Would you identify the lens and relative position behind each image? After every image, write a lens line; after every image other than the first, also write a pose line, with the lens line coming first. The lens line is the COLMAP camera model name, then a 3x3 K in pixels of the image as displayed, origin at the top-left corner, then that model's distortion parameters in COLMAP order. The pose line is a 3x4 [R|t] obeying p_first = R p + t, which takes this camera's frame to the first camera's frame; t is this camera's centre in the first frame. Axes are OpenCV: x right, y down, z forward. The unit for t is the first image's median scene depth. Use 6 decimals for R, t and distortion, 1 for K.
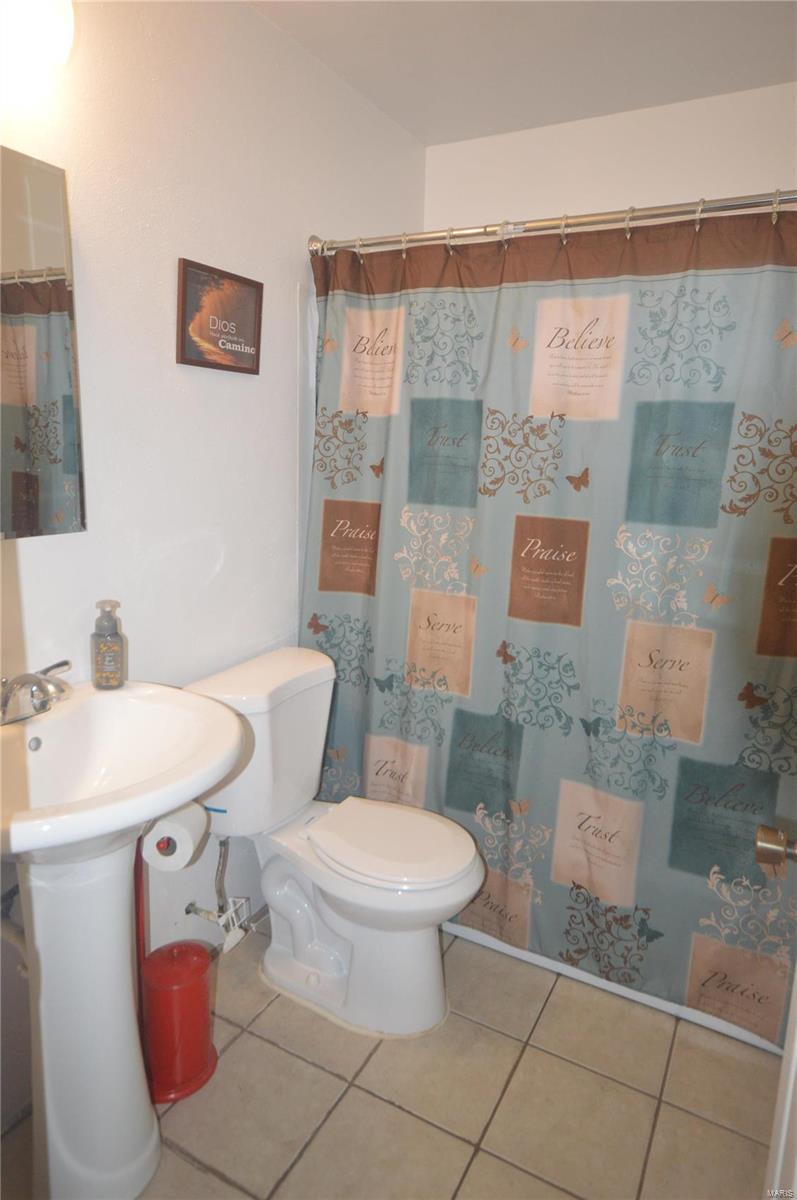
lens RADIAL K [[750.8, 0, 398.5], [0, 750.8, 600.0], [0, 0, 1]] dist [-0.000346, 0.043556]
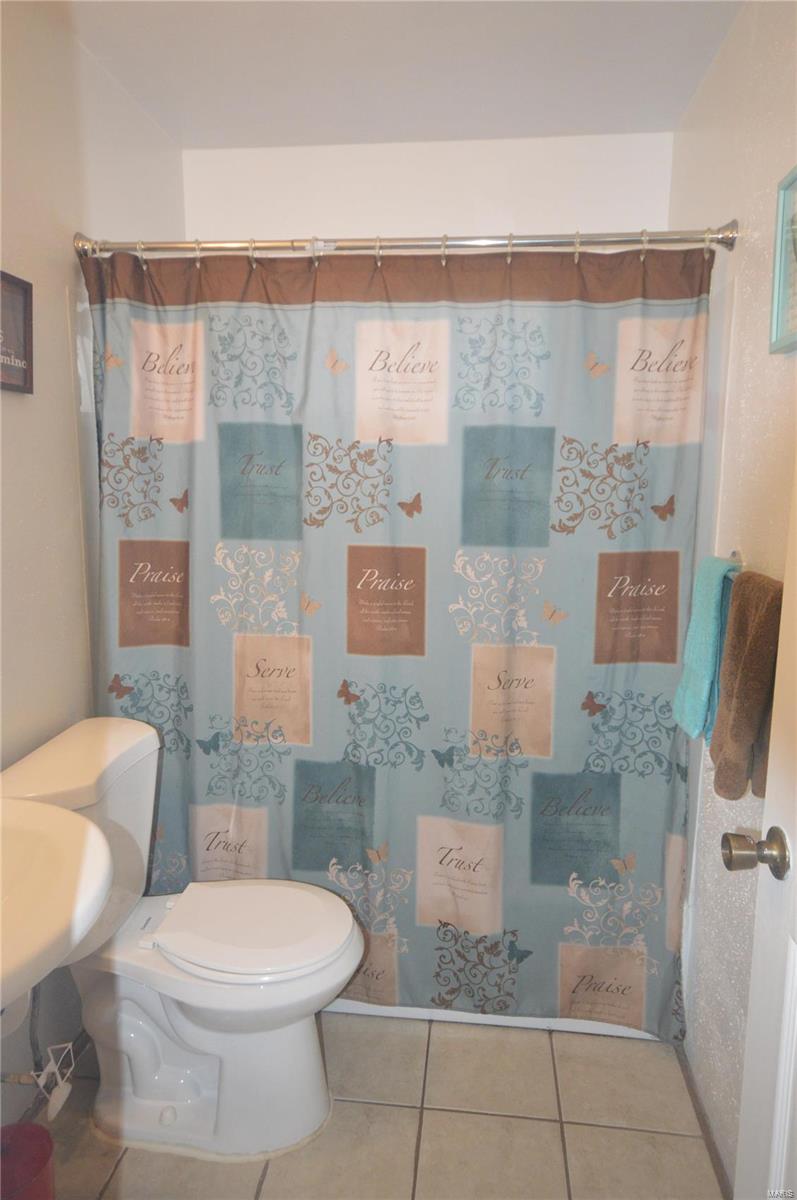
lens RADIAL K [[774.8, 0, 398.5], [0, 774.8, 600.0], [0, 0, 1]] dist [-0.003137, 0.051637]
pose [[0.926806, -0.085167, 0.365755, -0.148524], [0.098077, 0.995037, -0.016826, -0.022713], [-0.362507, 0.051467, 0.930559, 0.076301]]
